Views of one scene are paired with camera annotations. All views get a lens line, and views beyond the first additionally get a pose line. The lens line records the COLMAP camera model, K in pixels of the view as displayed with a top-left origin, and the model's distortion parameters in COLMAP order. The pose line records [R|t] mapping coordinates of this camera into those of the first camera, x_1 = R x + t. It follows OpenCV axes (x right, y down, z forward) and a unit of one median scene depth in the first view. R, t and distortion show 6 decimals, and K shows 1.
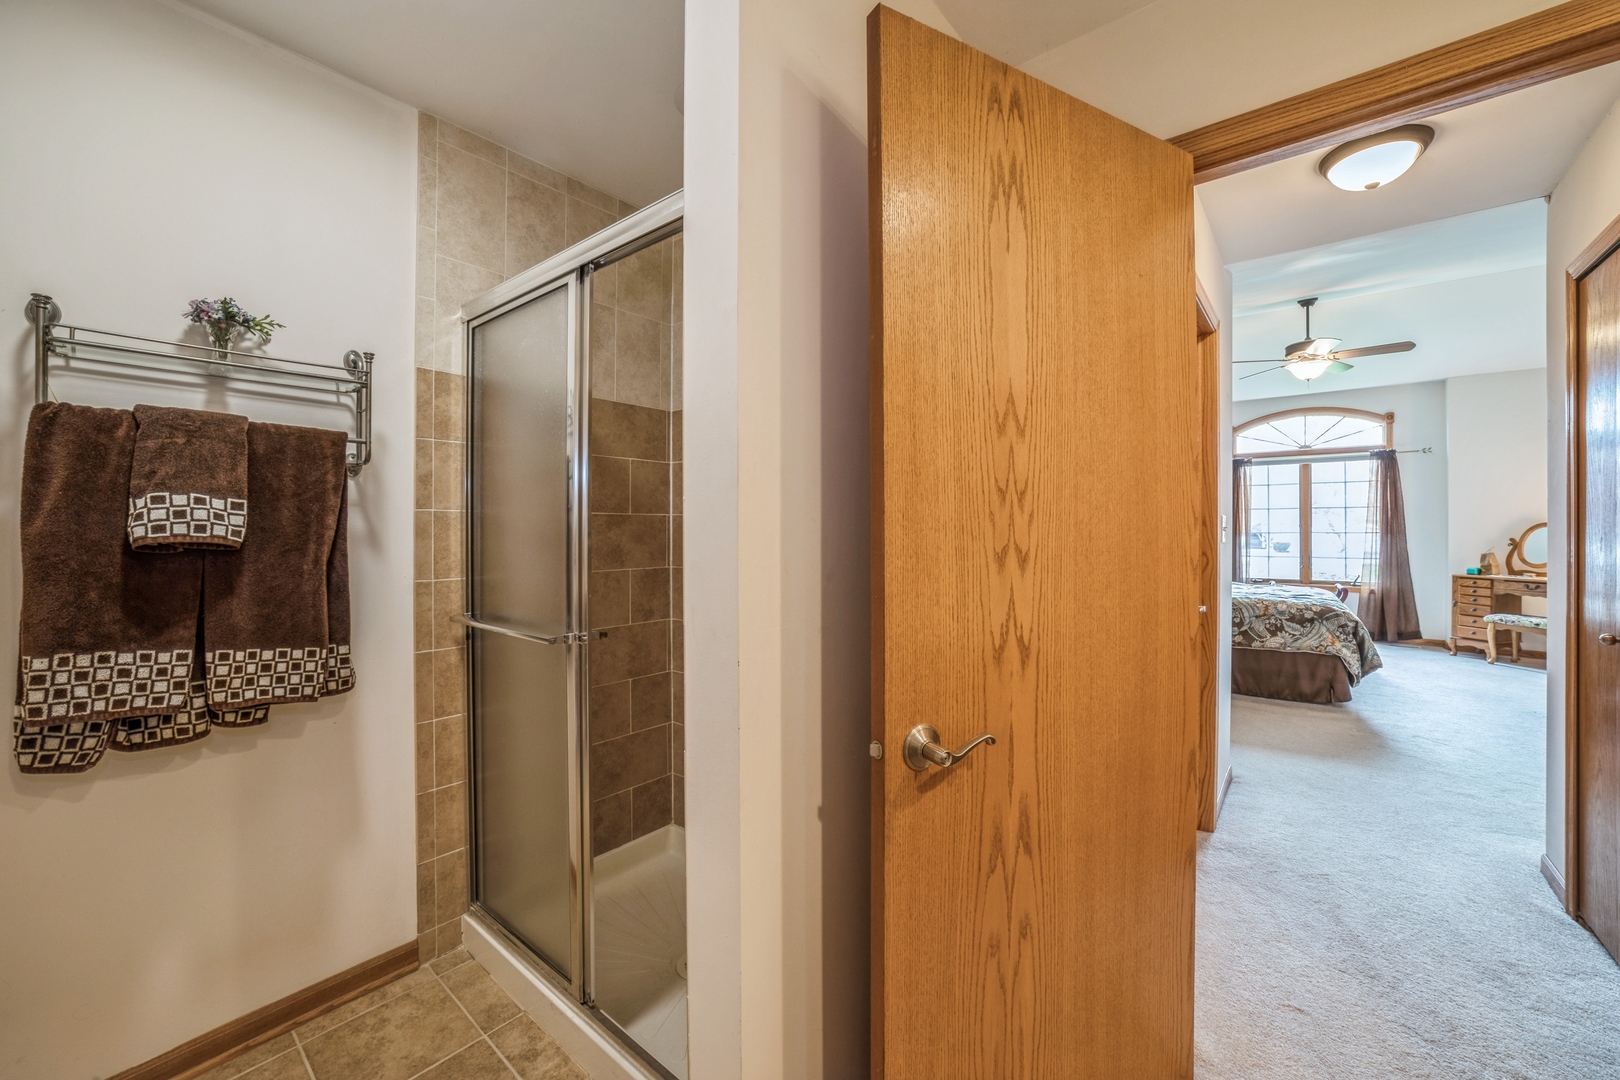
lens RADIAL K [[624.5, 0, 813.2], [0, 624.5, 522.7], [0, 0, 1]] dist [-0.002484, -0.000138]
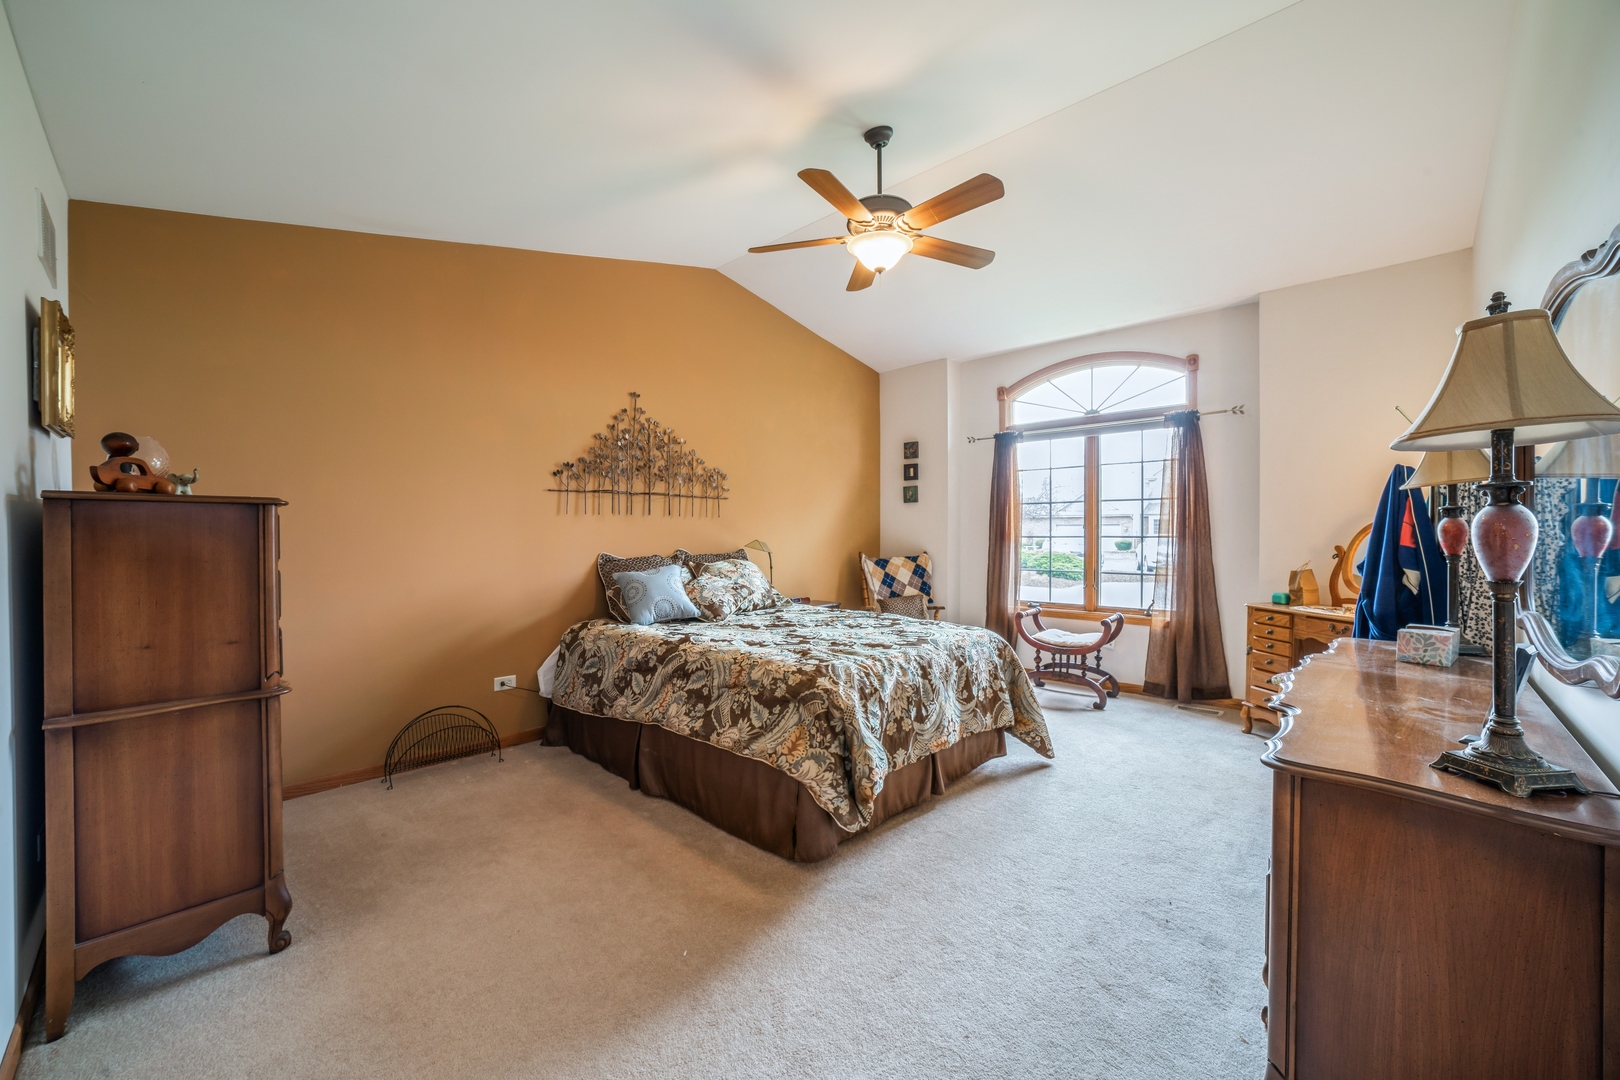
lens RADIAL K [[624.5, 0, 809.0], [0, 624.5, 531.6], [0, 0, 1]] dist [-0.002484, -0.000138]
pose [[0.997620, 0.001062, -0.068948, 0.570005], [-0.000202, 0.999922, 0.012484, 0.002886], [0.068956, -0.012440, 0.997542, 0.311523]]
